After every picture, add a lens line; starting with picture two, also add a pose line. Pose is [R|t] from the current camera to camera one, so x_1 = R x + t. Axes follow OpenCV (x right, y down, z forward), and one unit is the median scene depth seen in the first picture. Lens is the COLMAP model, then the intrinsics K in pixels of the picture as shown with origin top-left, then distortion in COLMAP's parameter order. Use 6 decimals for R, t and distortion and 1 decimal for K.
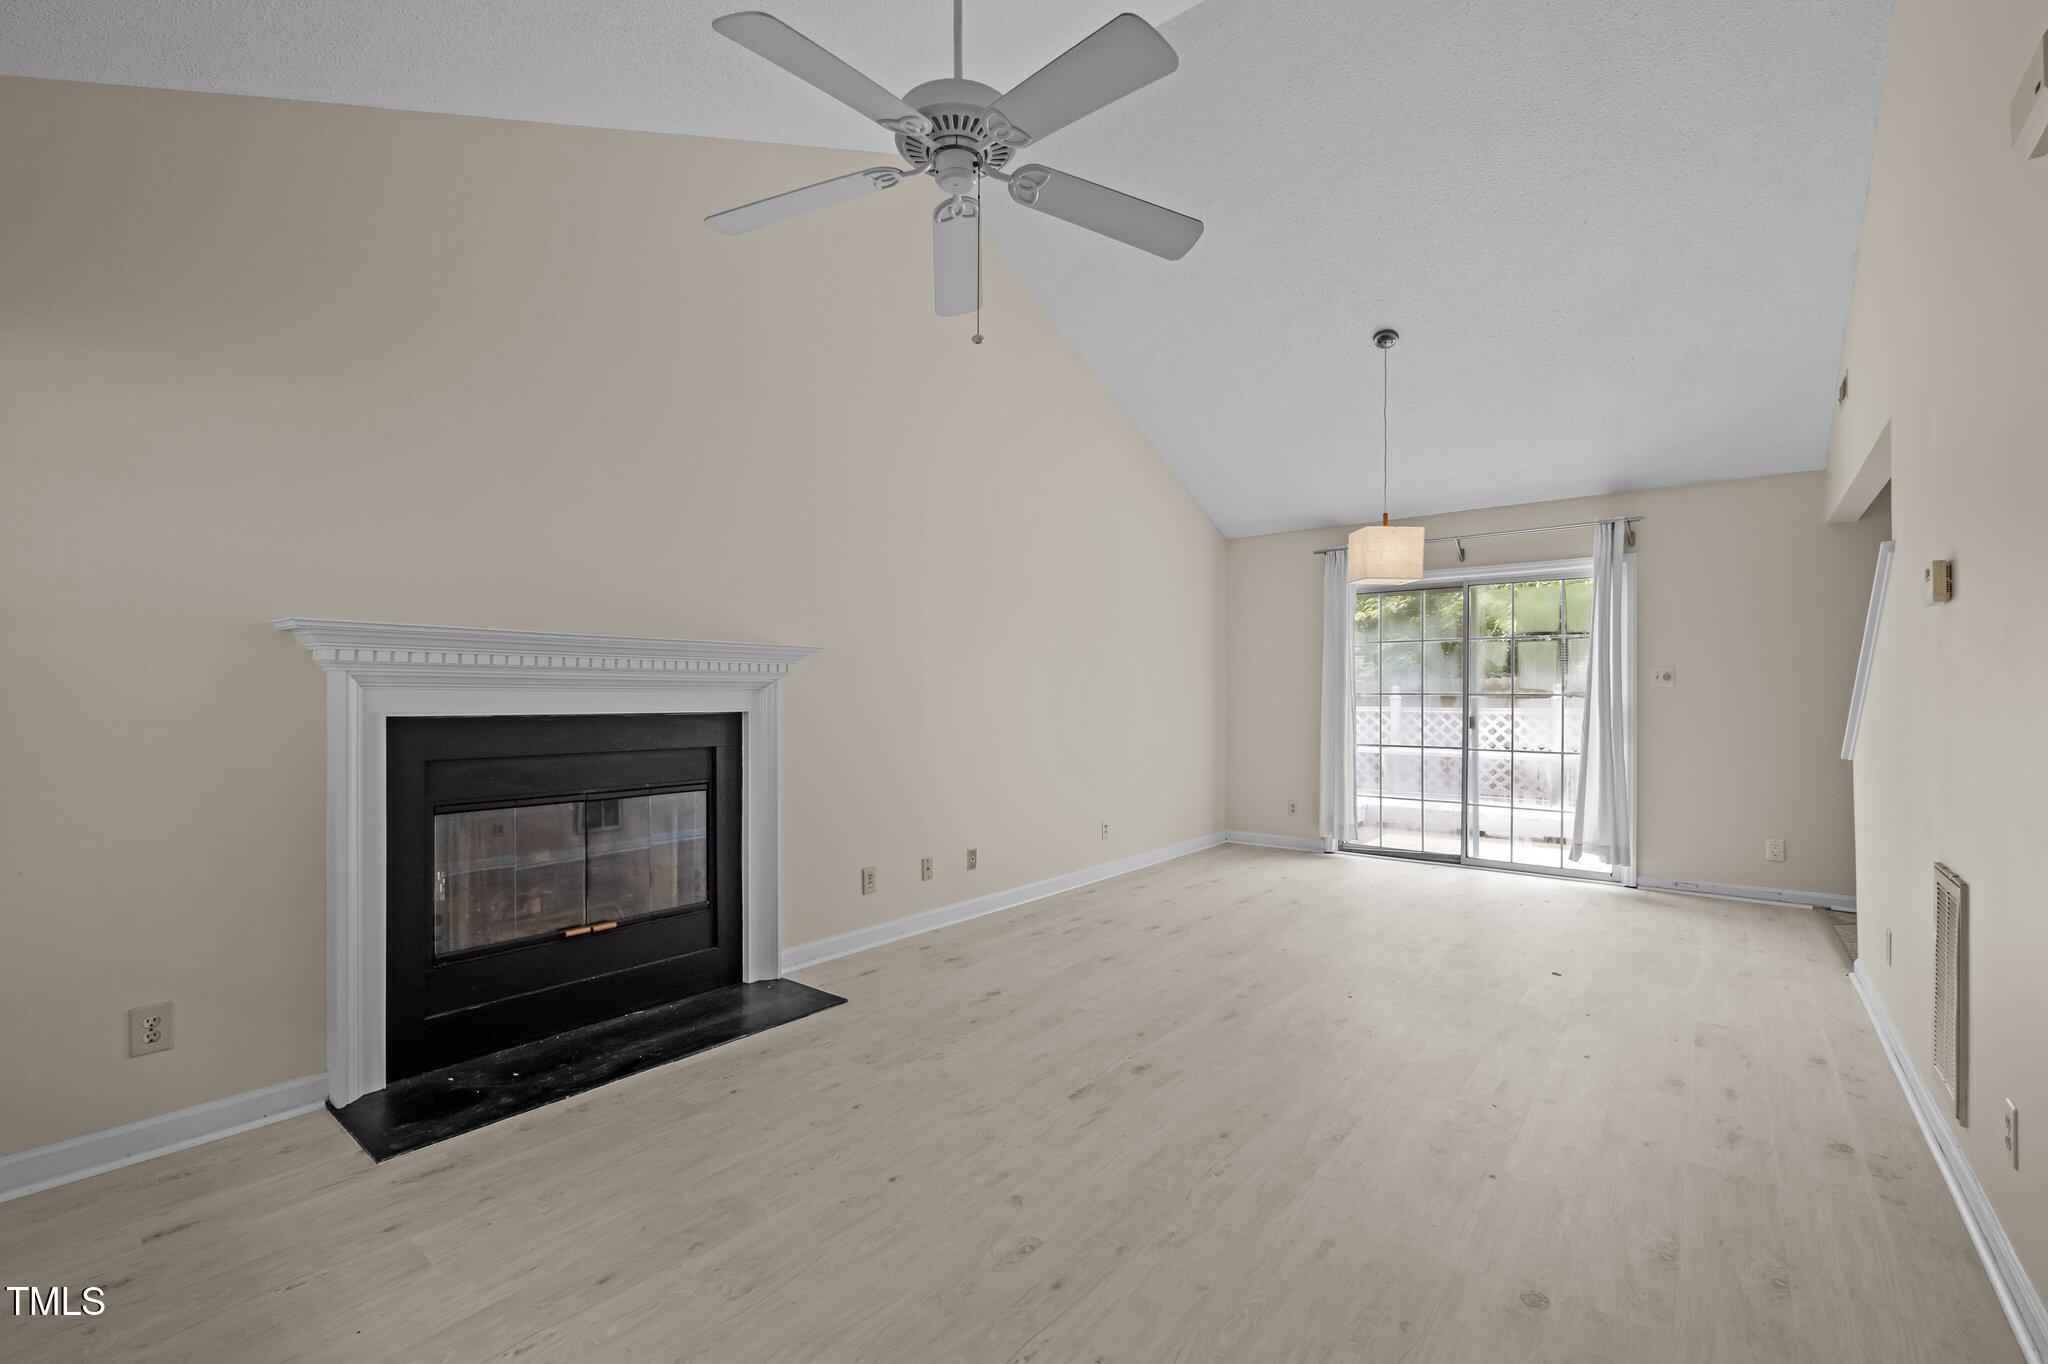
lens RADIAL K [[860.4, 0, 1040.8], [0, 860.4, 686.3], [0, 0, 1]] dist [-0.006331, 0.001116]
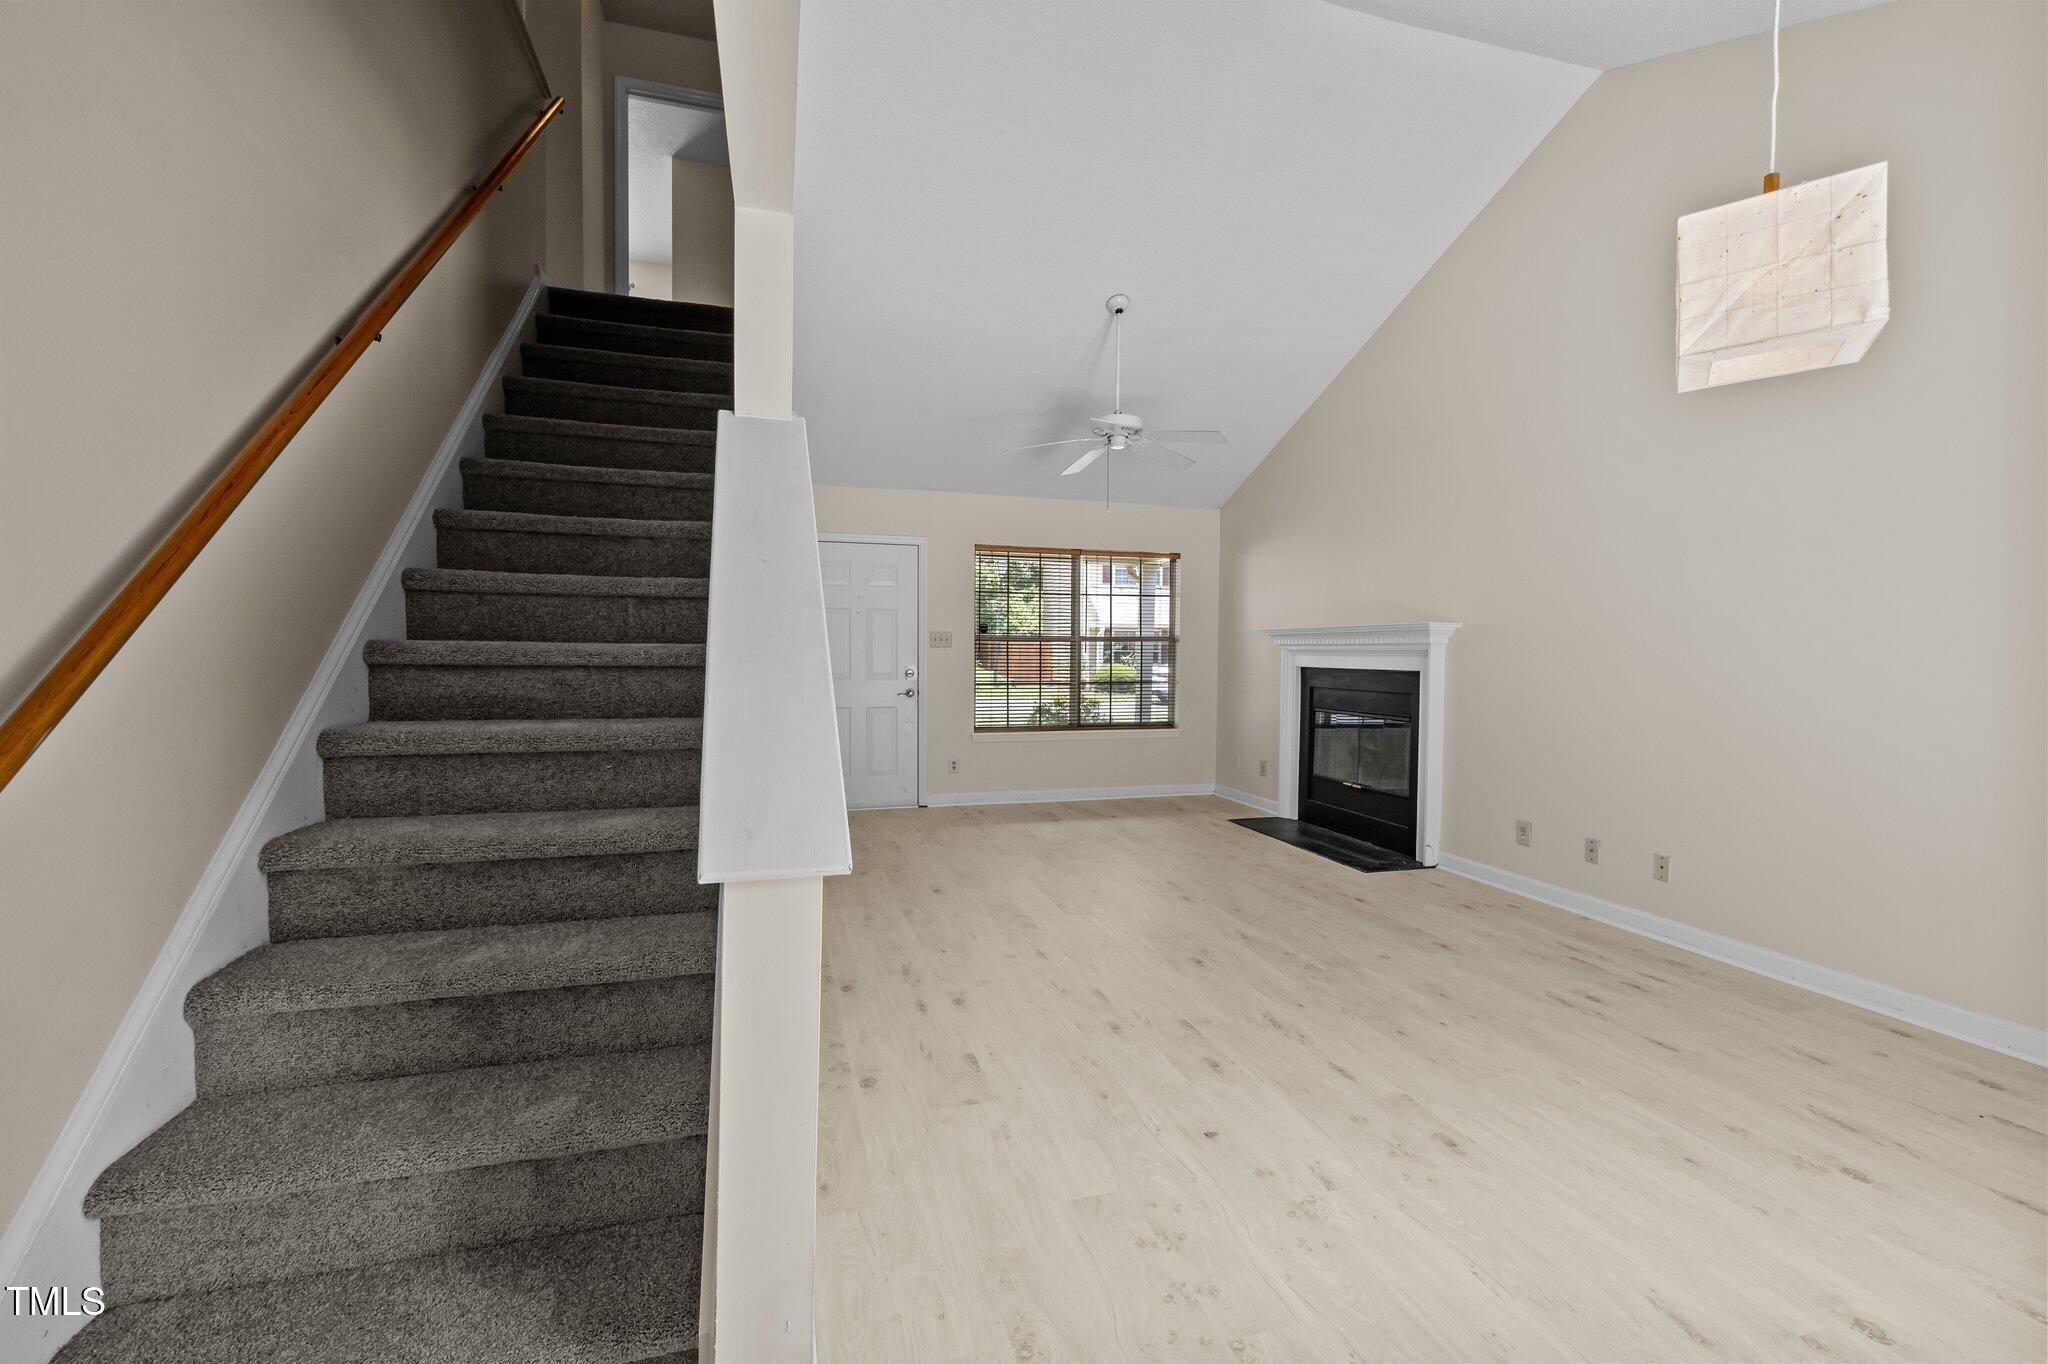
lens RADIAL K [[860.4, 0, 1020.3], [0, 860.4, 662.6], [0, 0, 1]] dist [-0.006331, 0.001116]
pose [[-0.580581, 0.003553, -0.814195, 1.357599], [-0.001705, 0.999983, 0.005580, 0.009704], [0.814201, 0.004628, -0.580565, 1.448072]]
